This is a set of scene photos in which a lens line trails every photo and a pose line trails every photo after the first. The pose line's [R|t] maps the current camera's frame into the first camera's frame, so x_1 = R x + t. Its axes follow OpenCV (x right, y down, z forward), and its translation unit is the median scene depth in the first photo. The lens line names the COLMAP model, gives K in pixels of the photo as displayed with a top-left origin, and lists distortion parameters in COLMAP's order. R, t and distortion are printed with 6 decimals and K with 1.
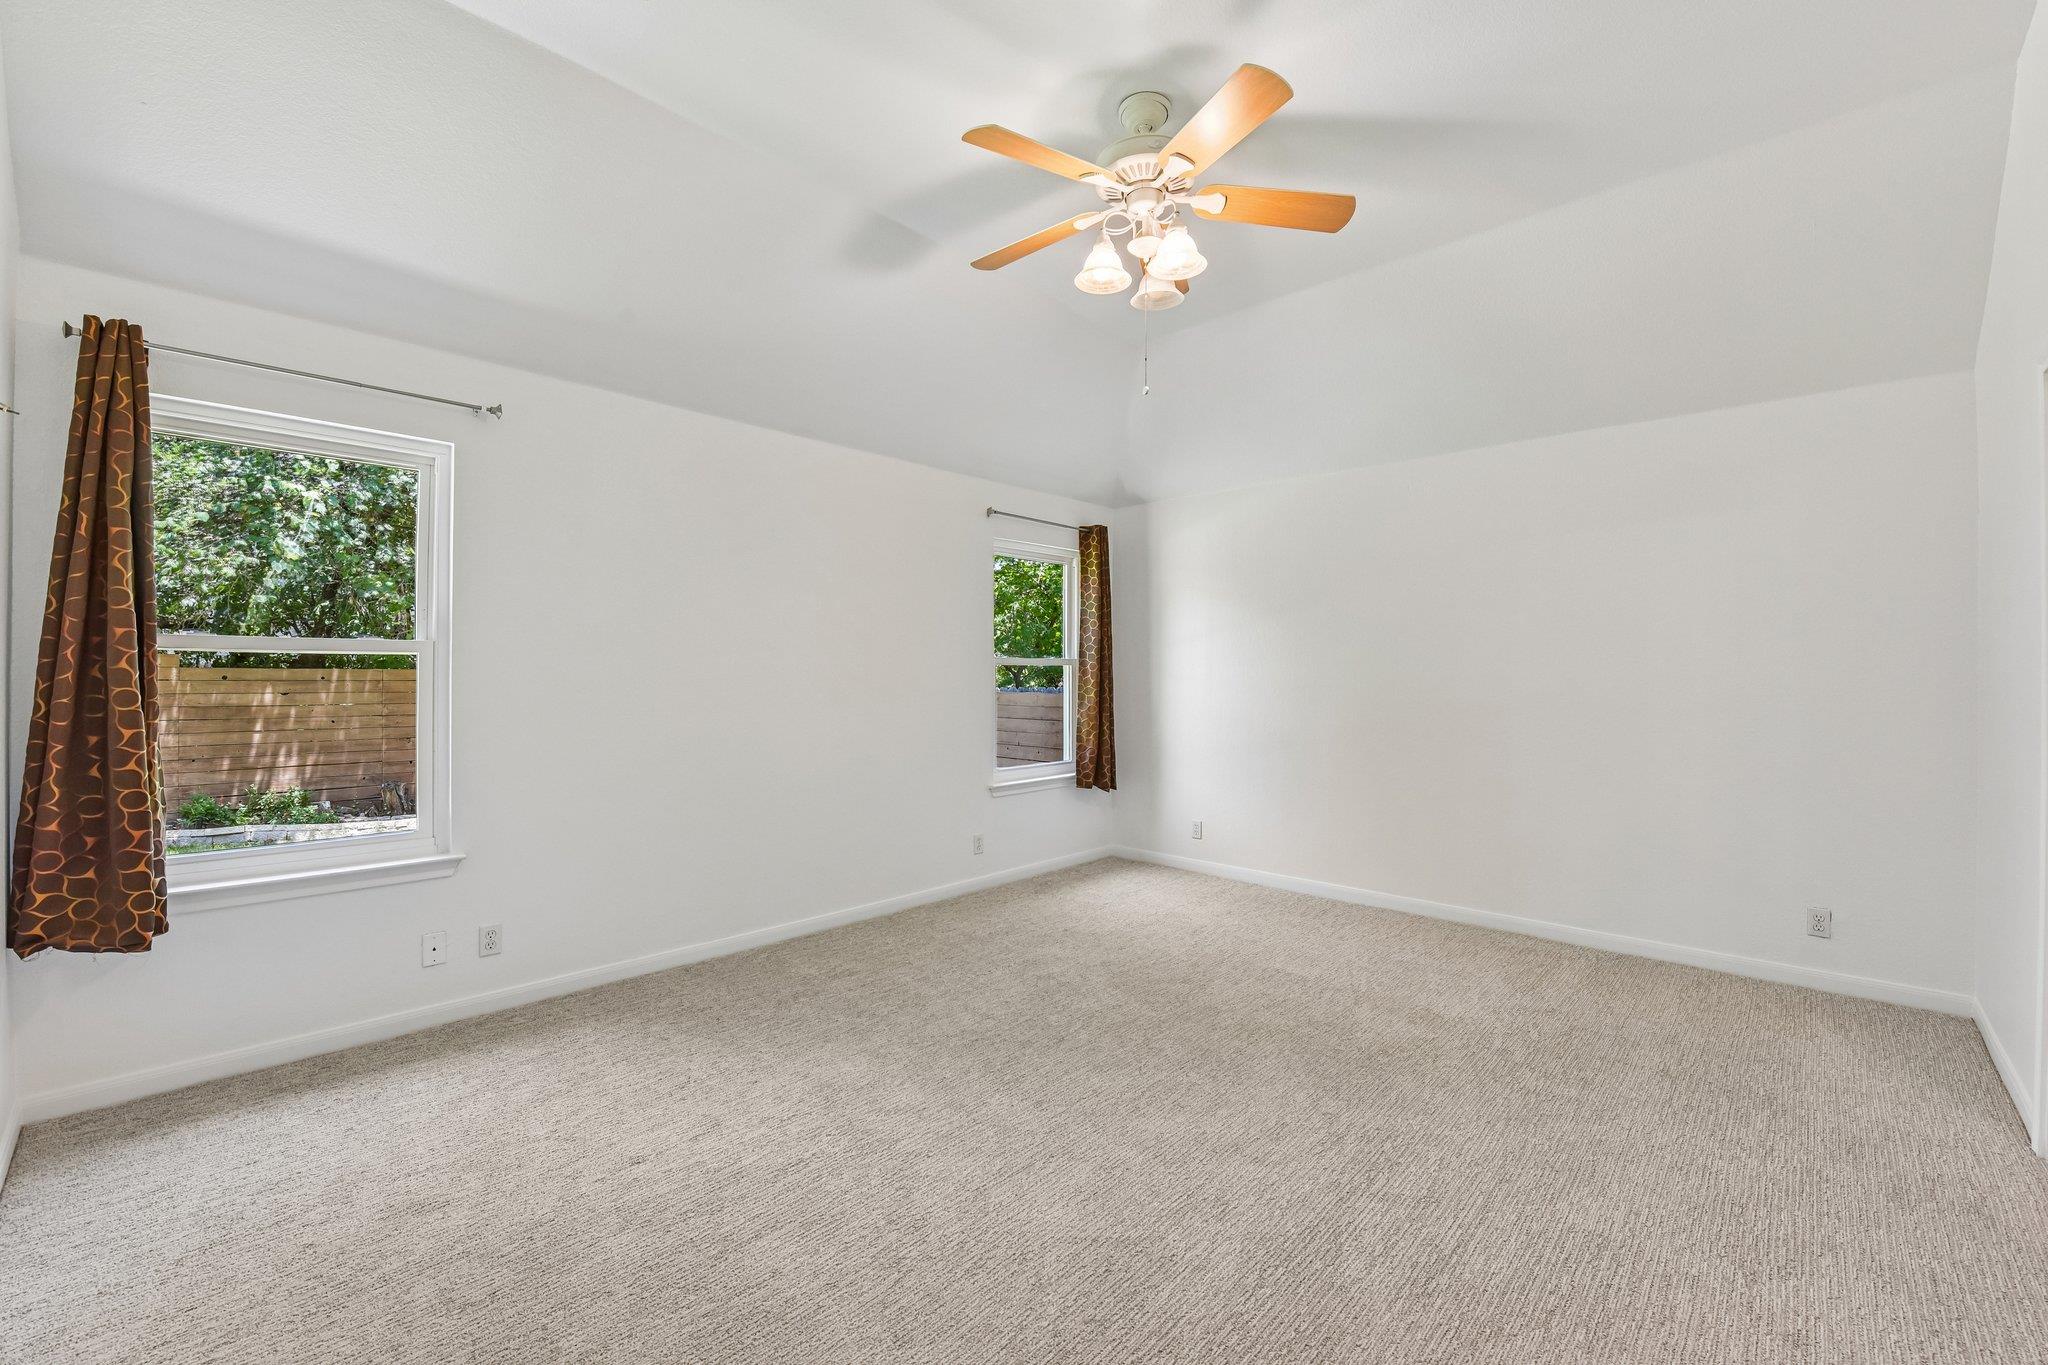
lens RADIAL K [[828.0, 0, 1063.0], [0, 828.0, 675.3], [0, 0, 1]] dist [-0.000891, -0.006647]
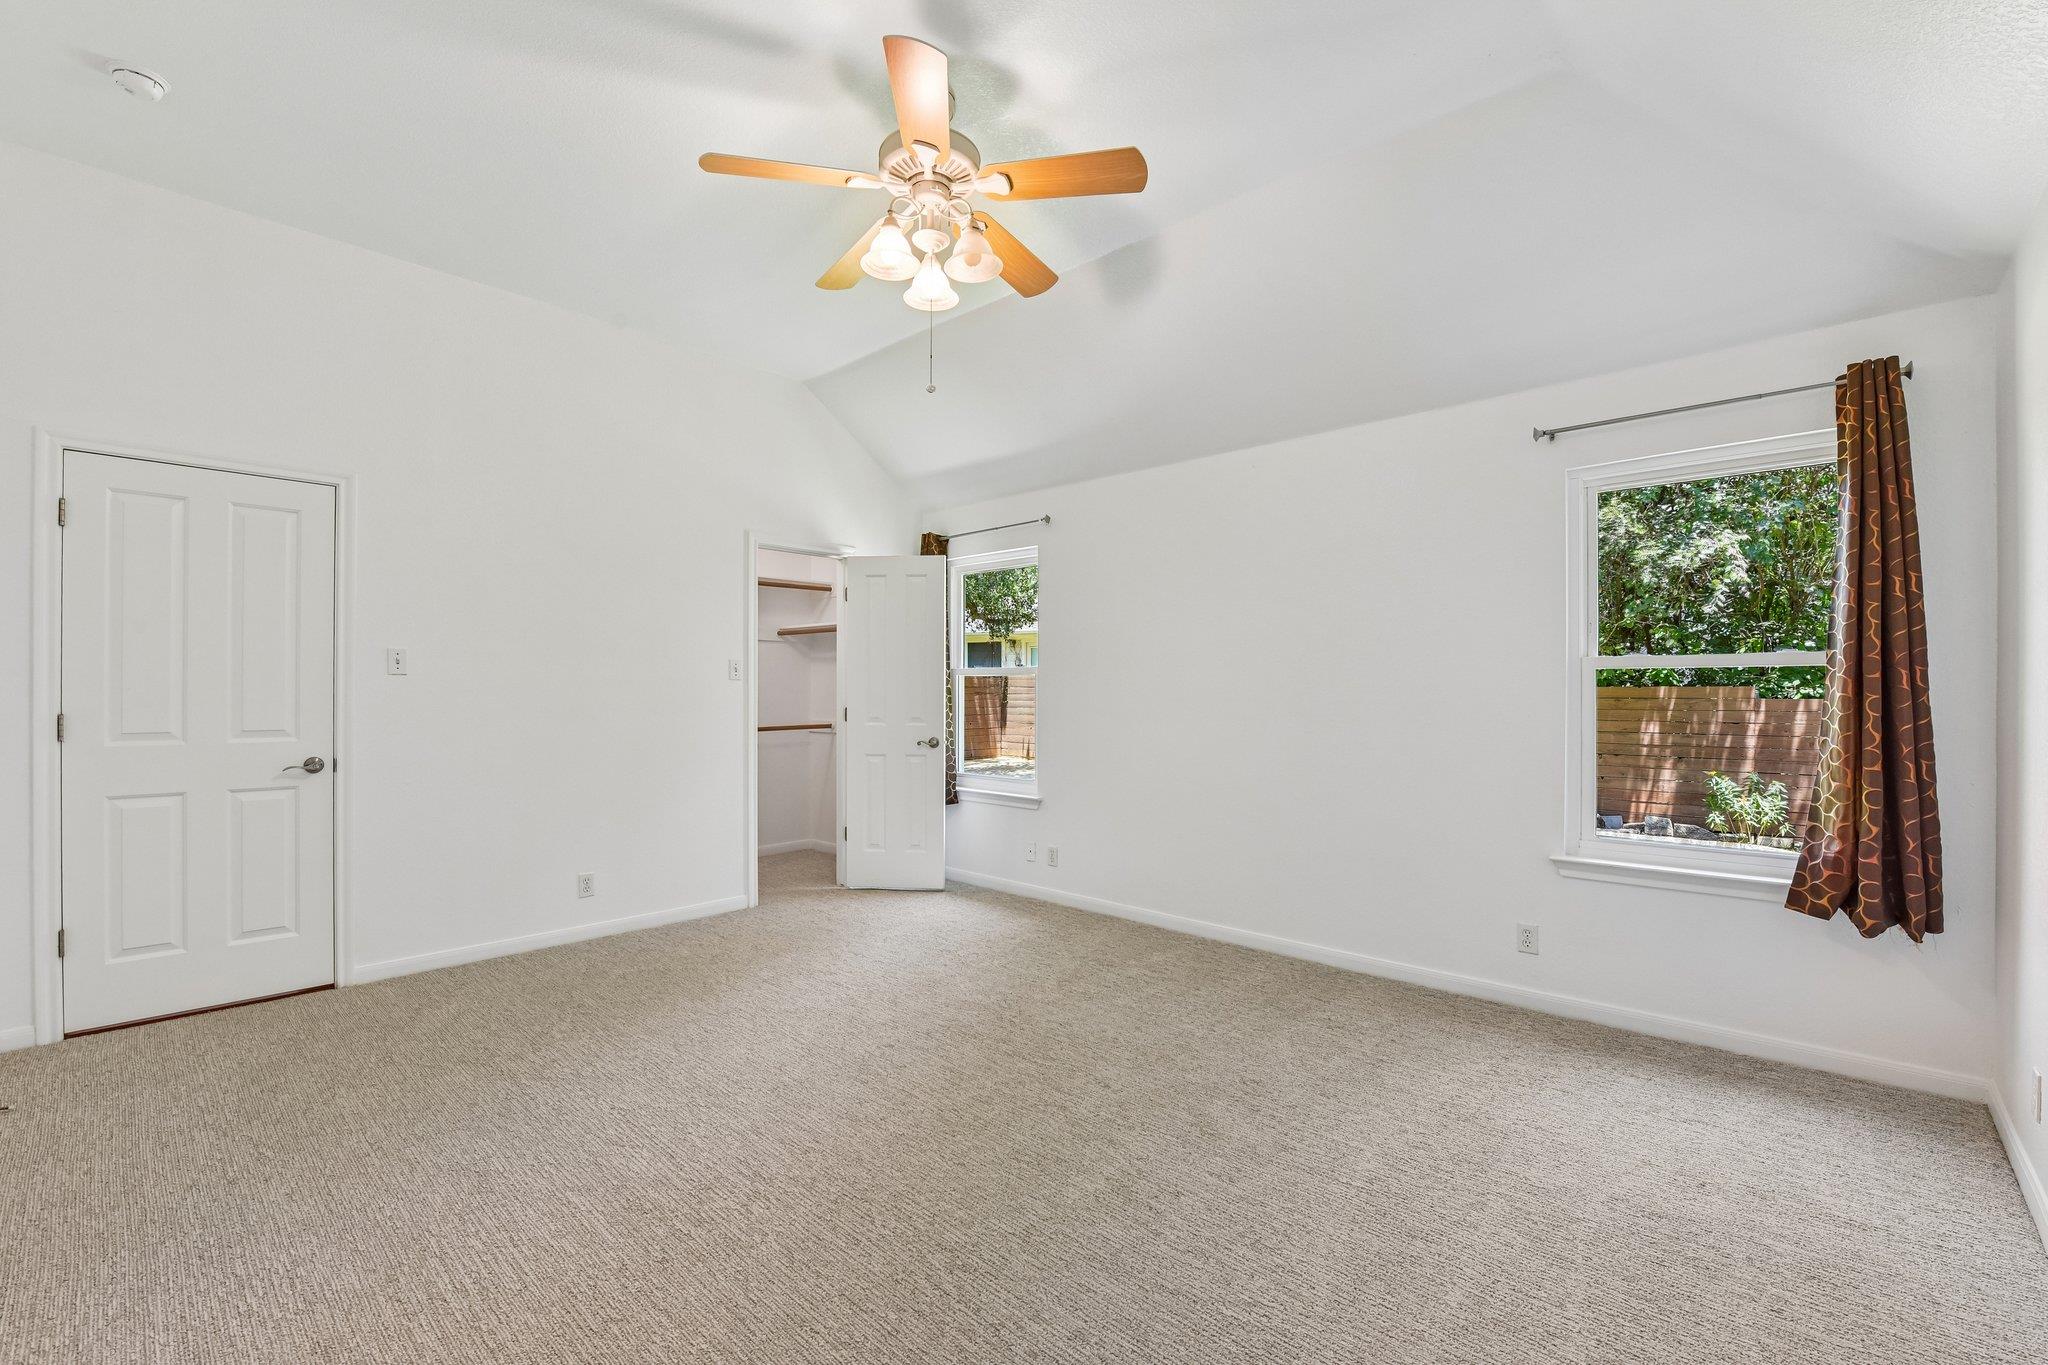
lens RADIAL K [[877.0, 0, 1024.0], [0, 877.0, 682.5], [0, 0, 1]] dist [-0.000272, -0.000025]
pose [[-0.013335, -0.013807, -0.999816, 0.800506], [-0.003038, 0.999901, -0.013768, 0.011857], [0.999906, 0.002854, -0.013376, 0.791820]]
